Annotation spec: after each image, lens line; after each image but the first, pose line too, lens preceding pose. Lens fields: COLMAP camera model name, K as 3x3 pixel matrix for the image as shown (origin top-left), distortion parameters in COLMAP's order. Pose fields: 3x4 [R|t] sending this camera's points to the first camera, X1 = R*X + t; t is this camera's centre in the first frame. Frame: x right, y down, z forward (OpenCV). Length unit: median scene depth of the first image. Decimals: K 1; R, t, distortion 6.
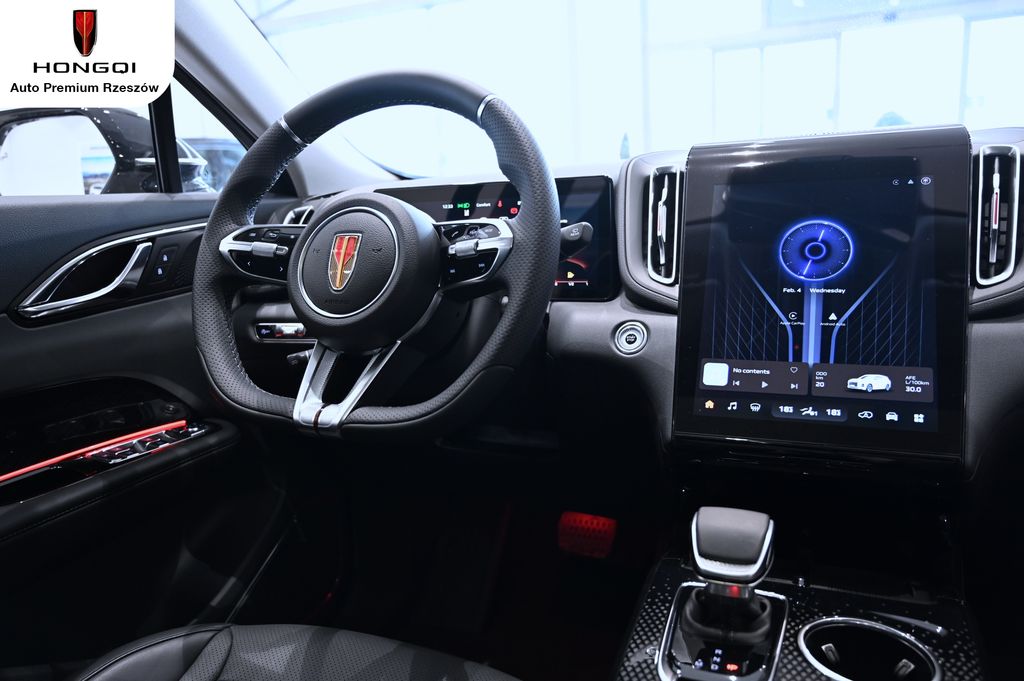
lens RADIAL K [[723.2, 0, 510.9], [0, 723.2, 342.9], [0, 0, 1]] dist [-0.009911, 0.000556]
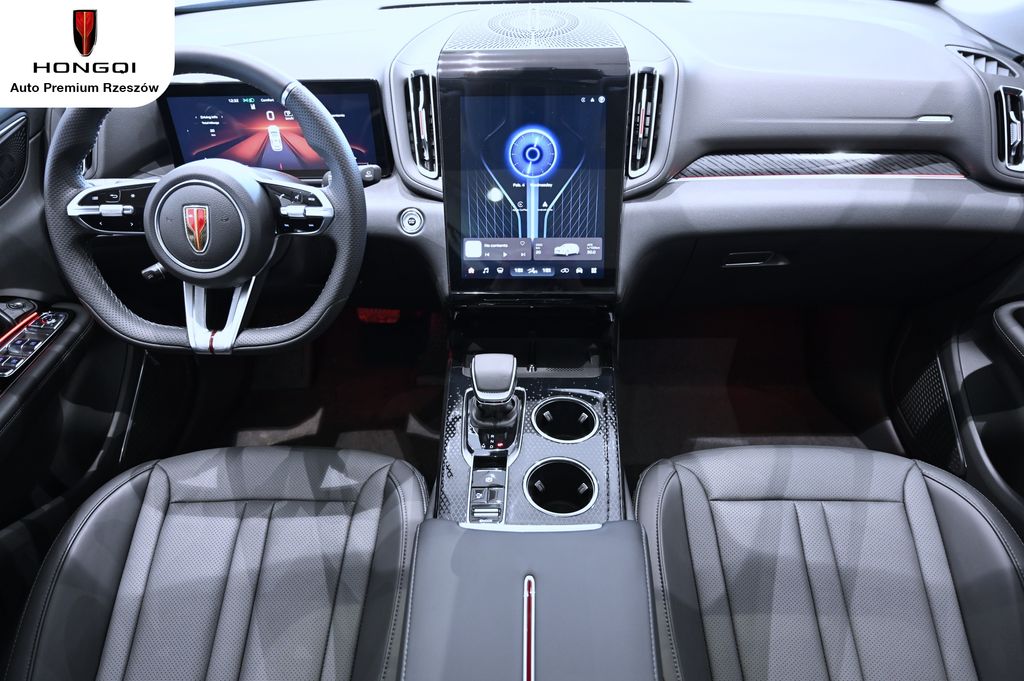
lens RADIAL K [[693.5, 0, 509.1], [0, 693.5, 338.4], [0, 0, 1]] dist [-0.015121, 0.003224]
pose [[0.932257, -0.205243, 0.297948, -0.111019], [0.049373, 0.887988, 0.457209, -0.440847], [-0.358413, -0.411525, 0.837966, -0.296851]]
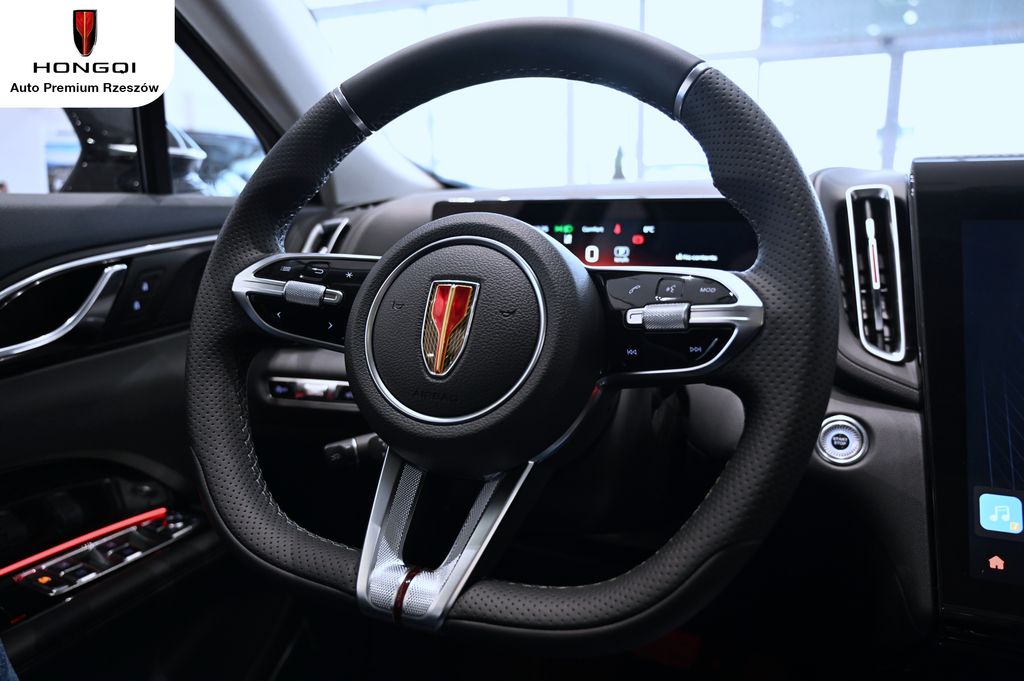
lens RADIAL K [[704.8, 0, 509.9], [0, 704.8, 343.4], [0, 0, 1]] dist [-0.008052, -0.000266]
pose [[0.998820, 0.034778, 0.033890, -0.183525], [-0.034602, 0.999385, -0.005765, -0.090016], [-0.034069, 0.004585, 0.999409, 0.382594]]
